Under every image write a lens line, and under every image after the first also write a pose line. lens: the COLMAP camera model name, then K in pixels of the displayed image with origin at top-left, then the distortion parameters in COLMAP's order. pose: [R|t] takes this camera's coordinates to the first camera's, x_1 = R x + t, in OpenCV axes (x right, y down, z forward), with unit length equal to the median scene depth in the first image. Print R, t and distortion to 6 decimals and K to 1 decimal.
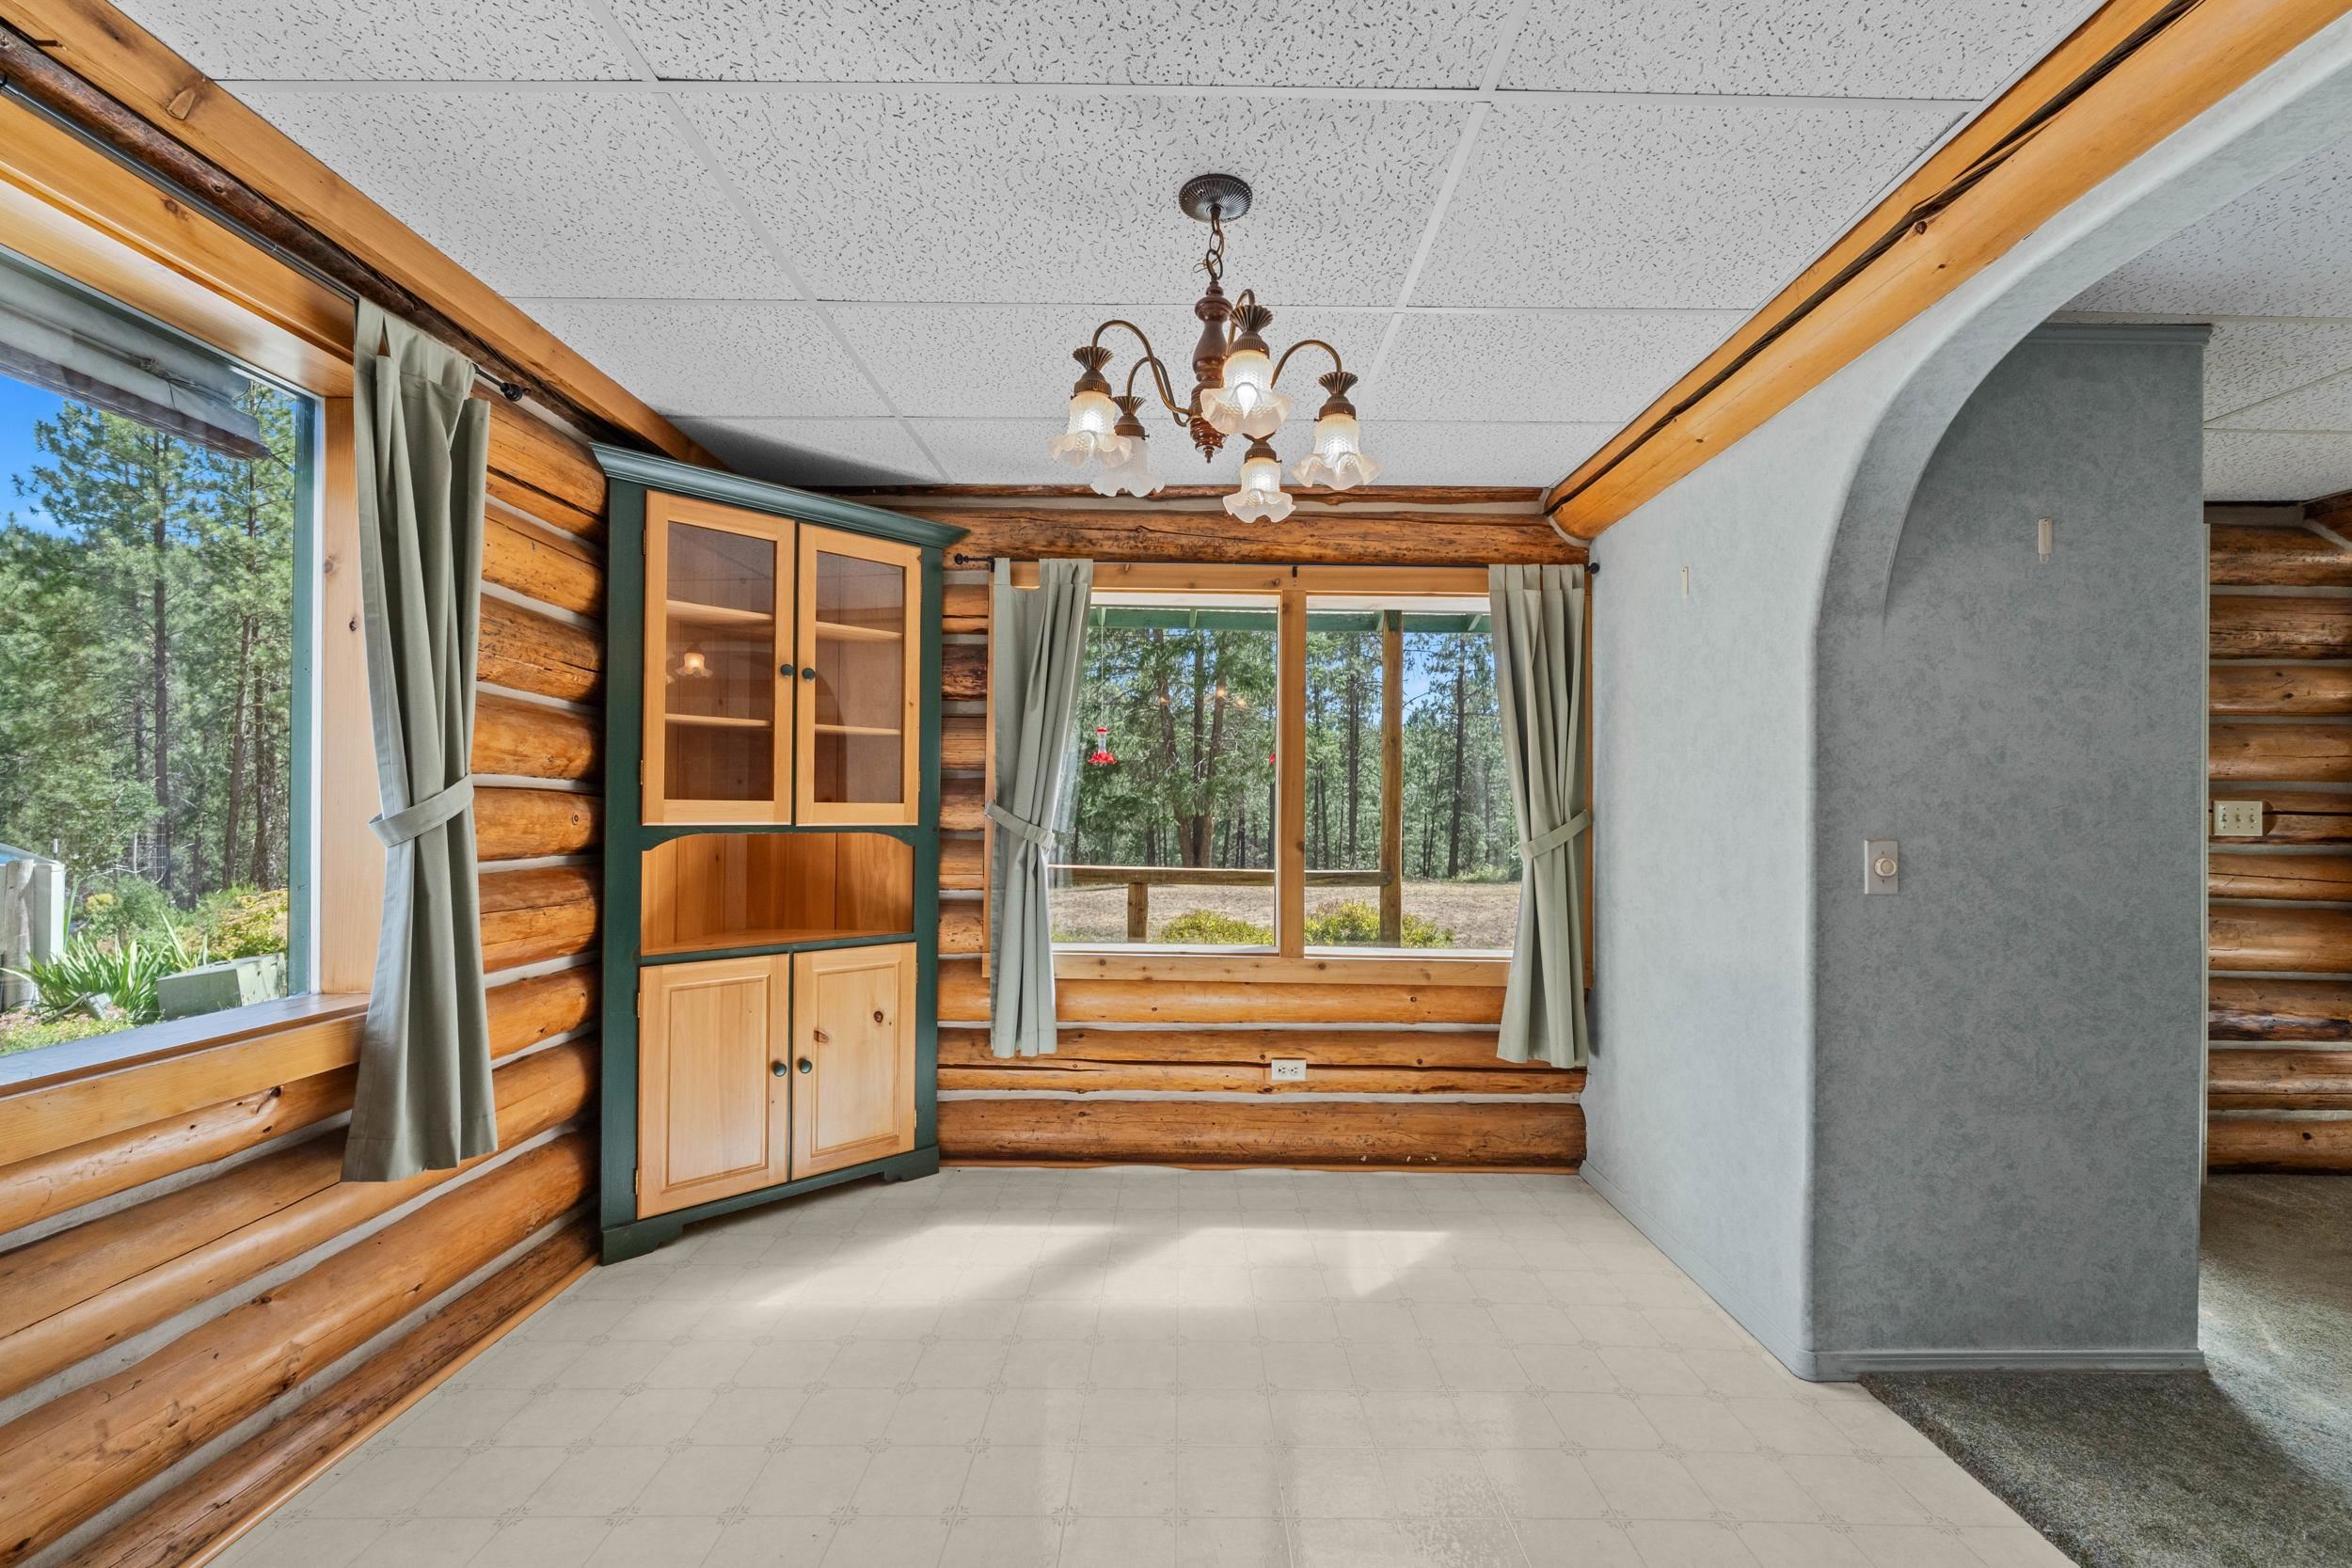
lens RADIAL K [[985.3, 0, 1227.7], [0, 985.3, 802.8], [0, 0, 1]] dist [-0.005460, -0.000181]
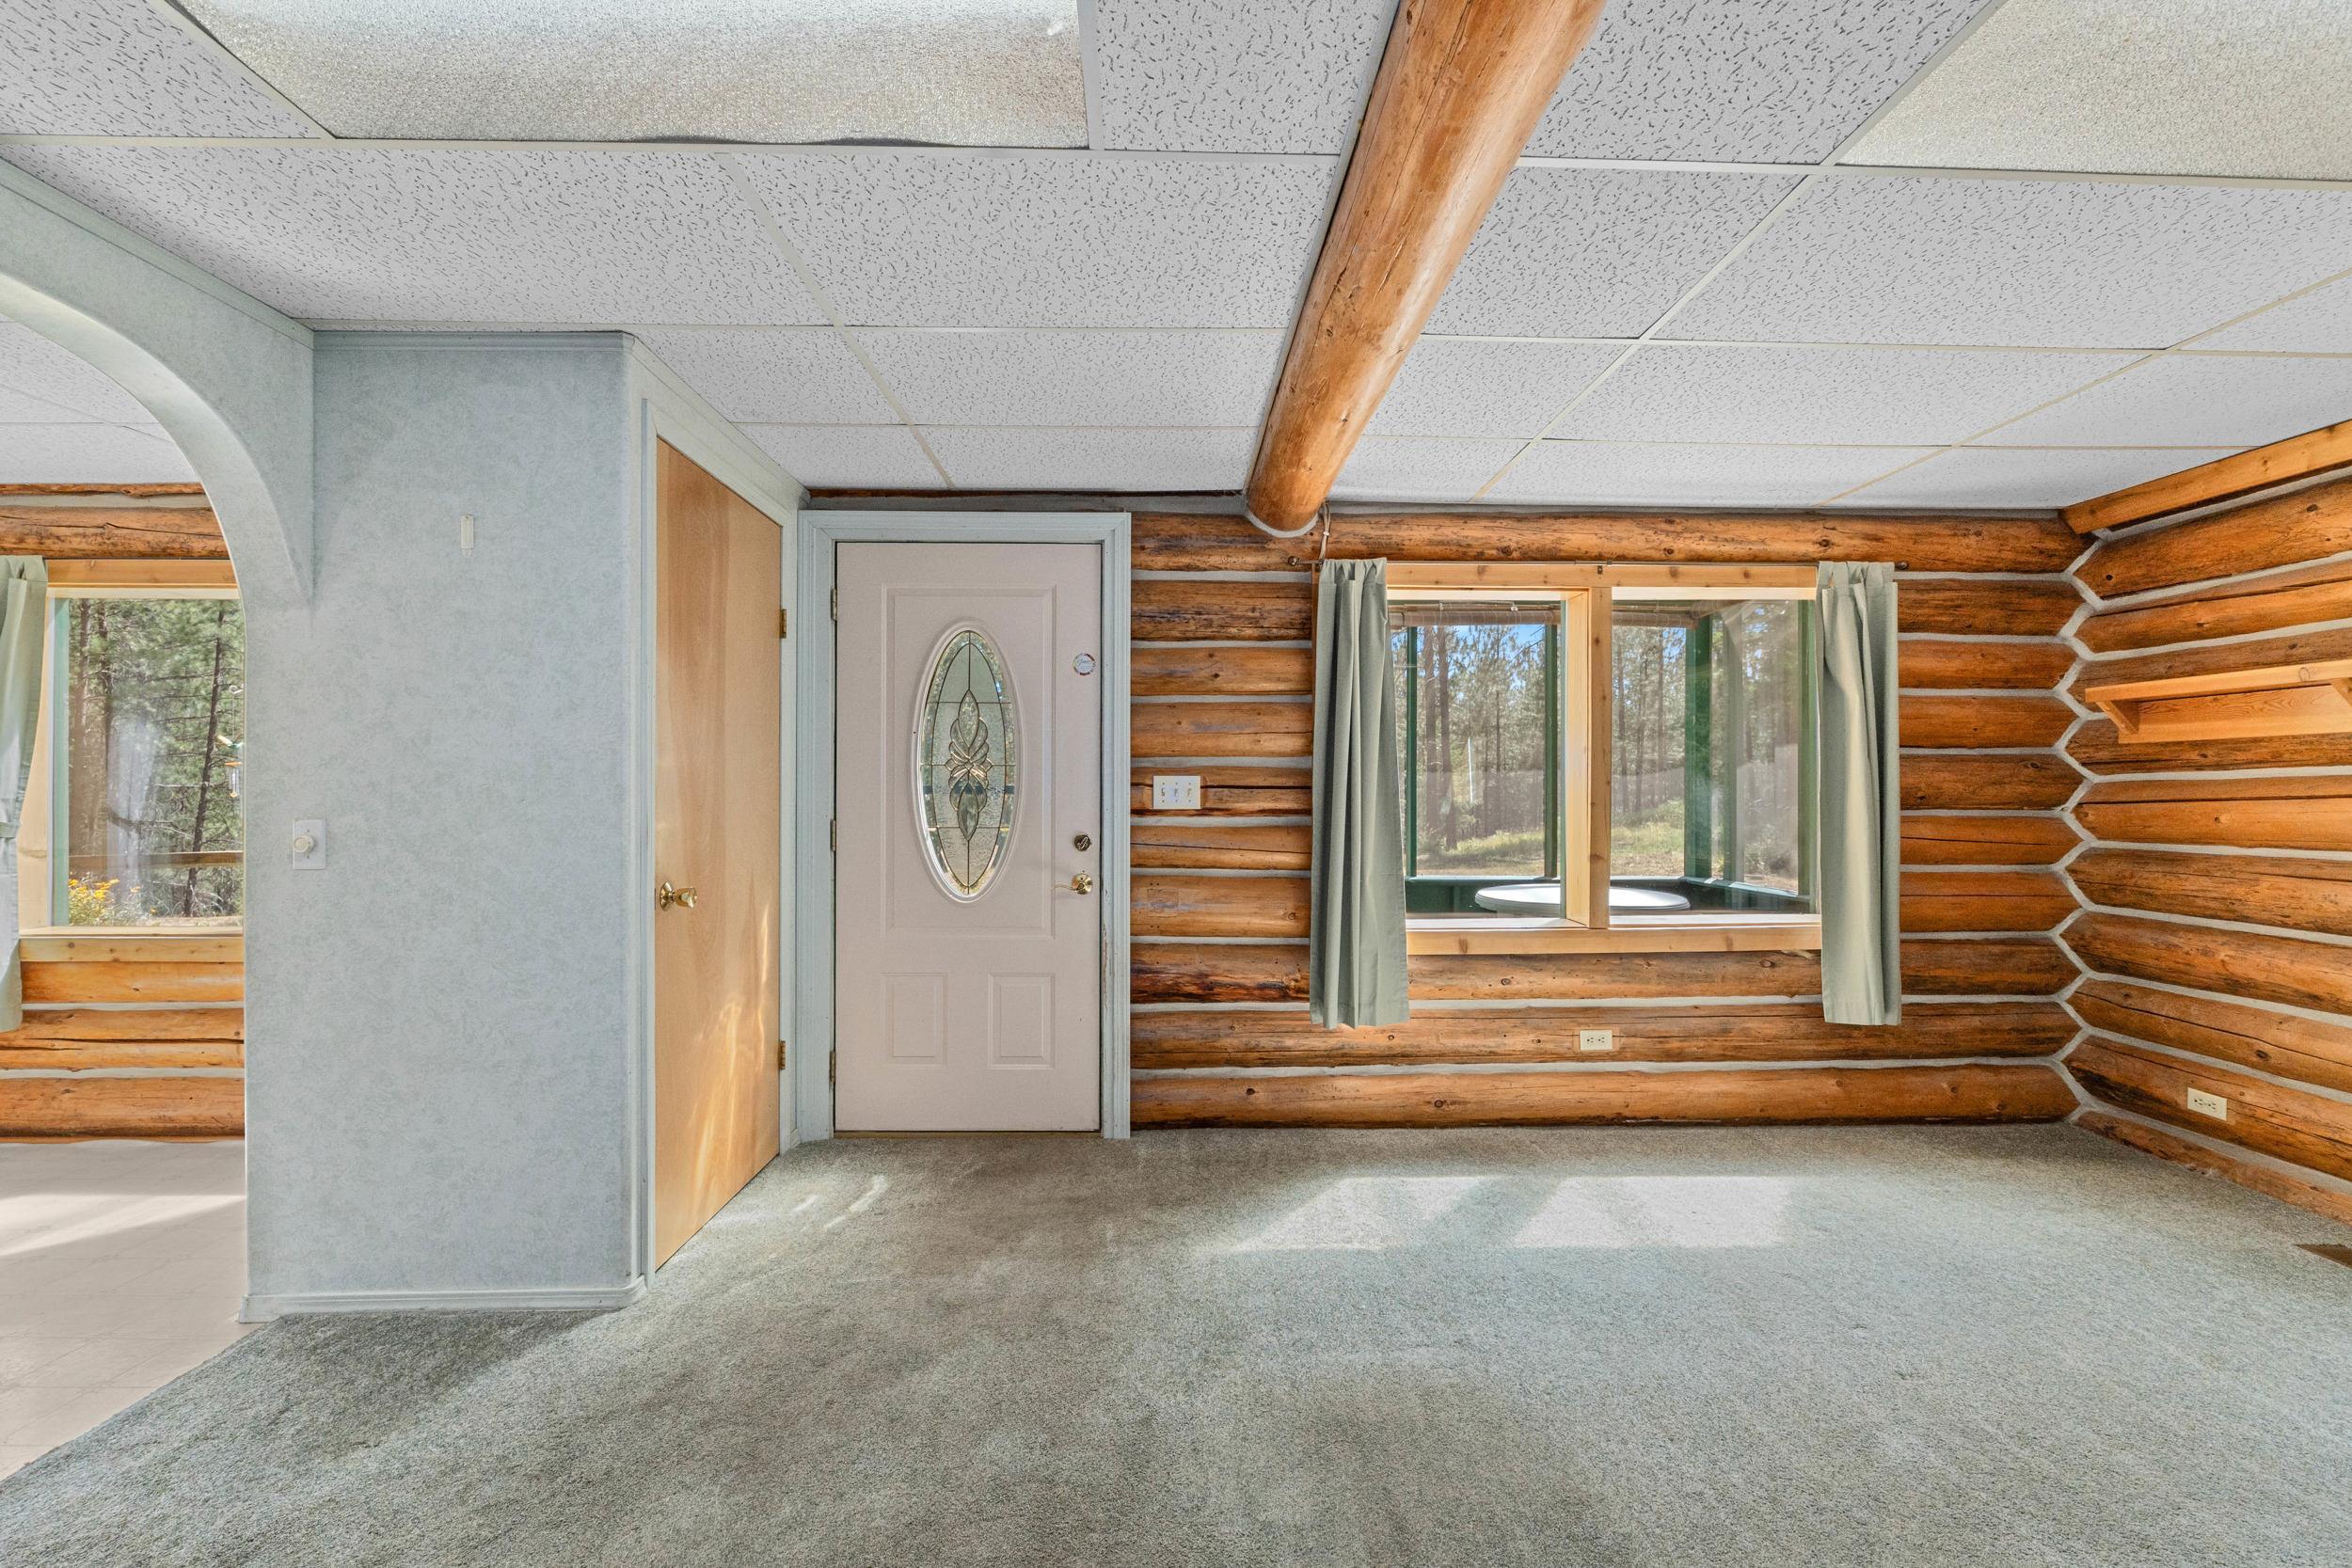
lens RADIAL K [[985.3, 0, 1168.3], [0, 985.3, 795.7], [0, 0, 1]] dist [-0.005460, -0.000181]
pose [[0.999579, -0.013376, 0.025758, 1.564092], [0.013114, 0.999861, 0.010304, 0.014189], [-0.025893, -0.009962, 0.999615, -0.091097]]
